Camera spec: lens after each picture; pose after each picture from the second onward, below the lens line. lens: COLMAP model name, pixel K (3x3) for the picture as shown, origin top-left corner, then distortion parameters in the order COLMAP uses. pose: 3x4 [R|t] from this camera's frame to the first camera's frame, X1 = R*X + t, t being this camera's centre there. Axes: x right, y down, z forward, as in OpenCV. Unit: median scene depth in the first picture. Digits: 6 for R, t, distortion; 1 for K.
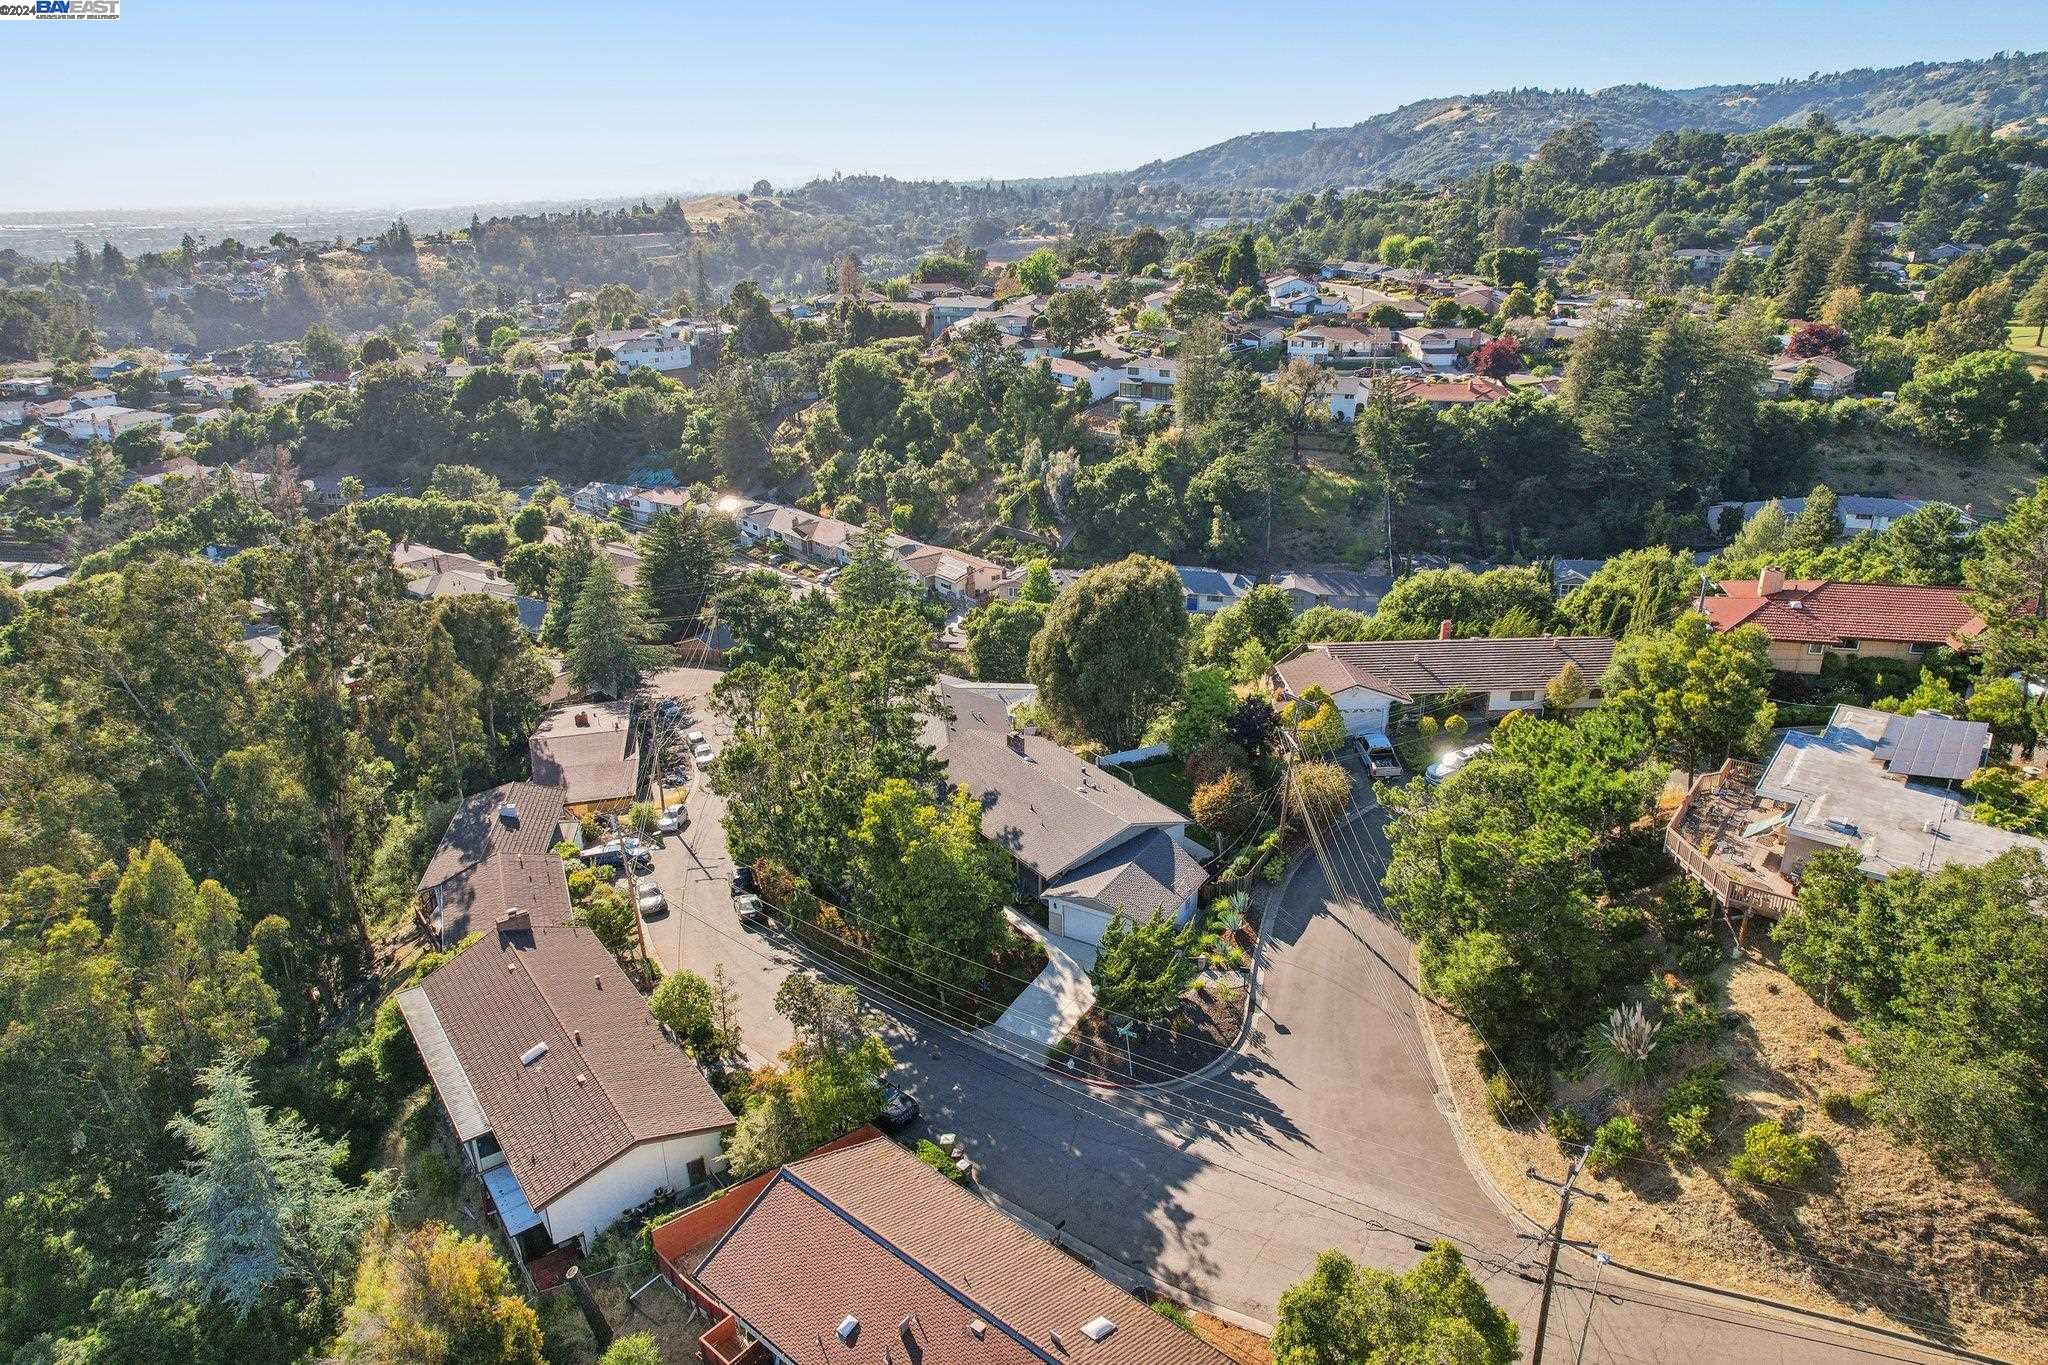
lens RADIAL K [[1321.1, 0, 1024.0], [0, 1321.1, 682.5], [0, 0, 1]] dist [-0.087274, 0.073345]
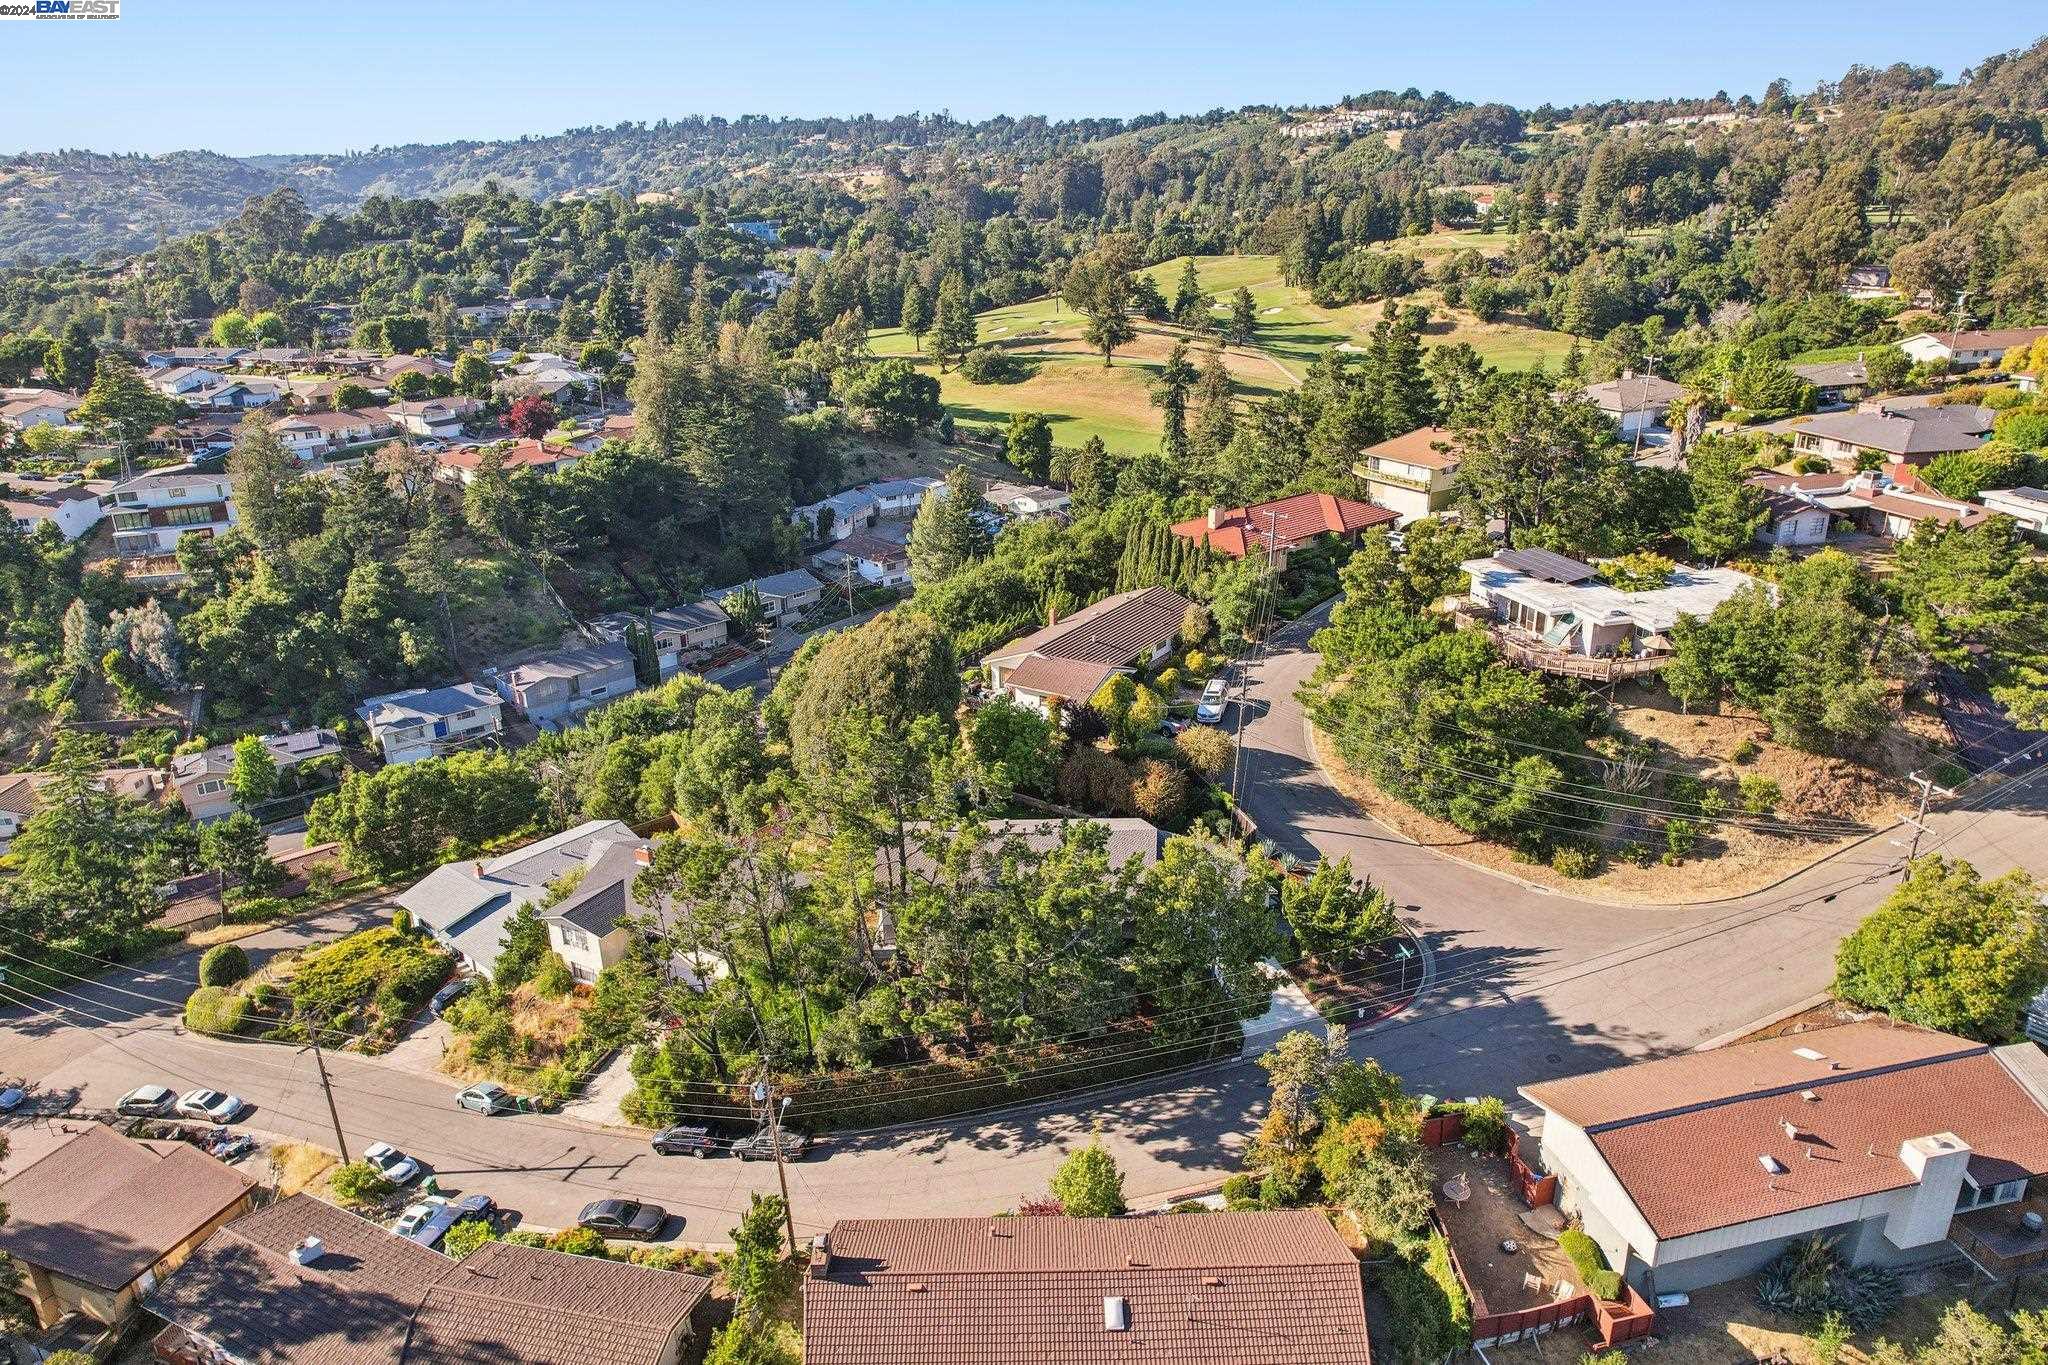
lens RADIAL K [[1321.1, 0, 1024.0], [0, 1321.1, 682.5], [0, 0, 1]] dist [-0.087274, 0.073345]
pose [[0.574707, -0.274832, 0.770830, -0.232306], [0.310203, 0.944790, 0.105578, -0.045583], [-0.757288, 0.178437, 0.628231, 0.122884]]
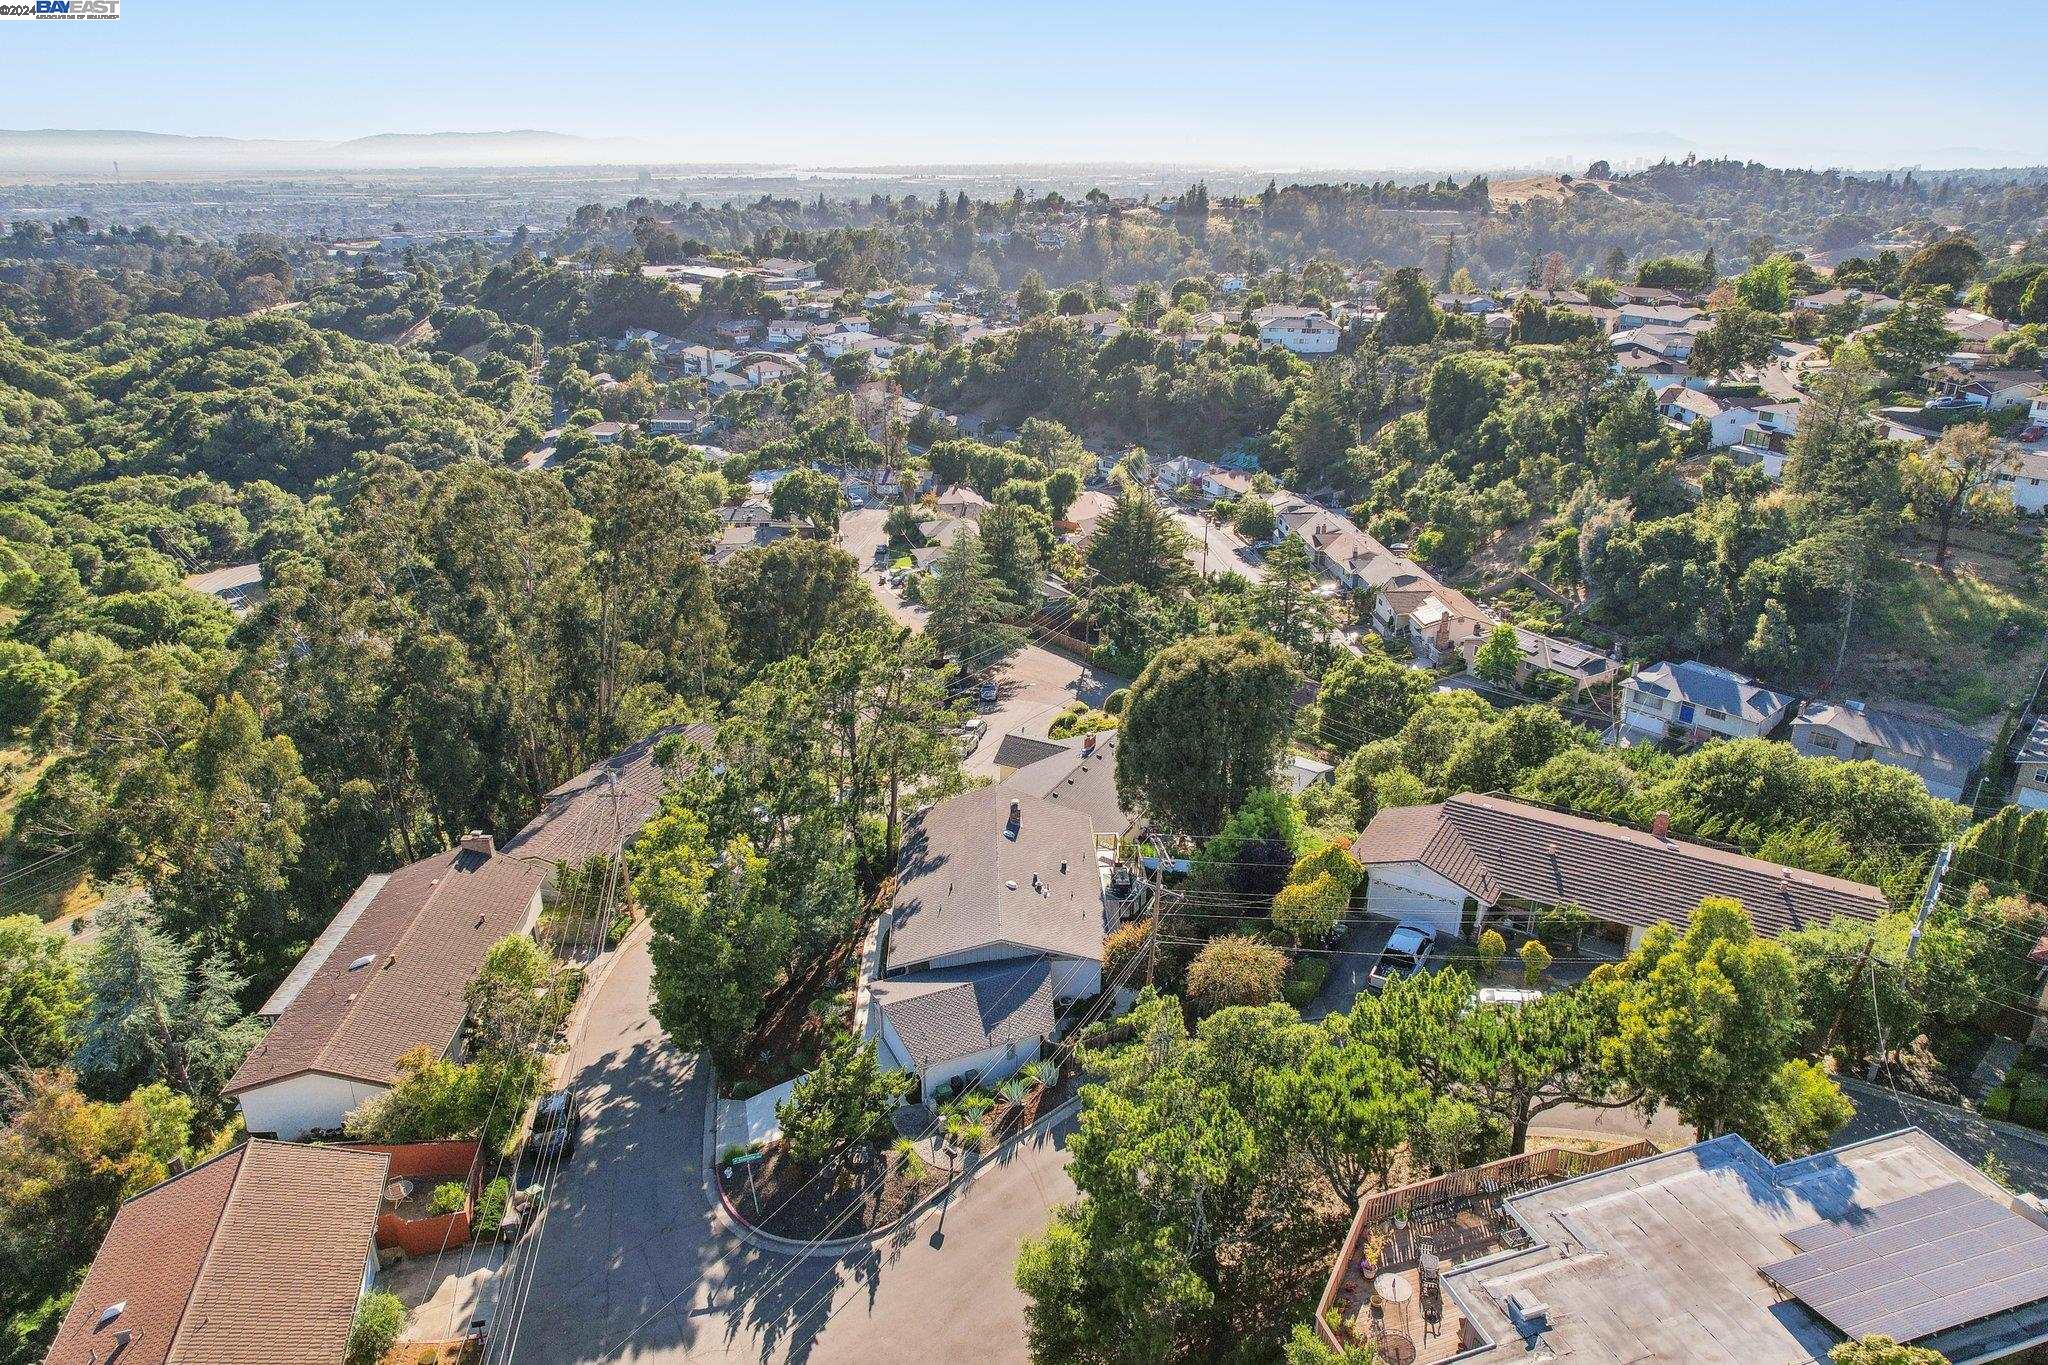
lens RADIAL K [[1357.9, 0, 1024.0], [0, 1357.9, 682.5], [0, 0, 1]] dist [-0.084712, 0.063616]
pose [[0.832074, 0.220629, -0.508896, 0.152782], [-0.216123, 0.973934, 0.068871, -0.035763], [0.510826, 0.052678, 0.858068, 0.079308]]
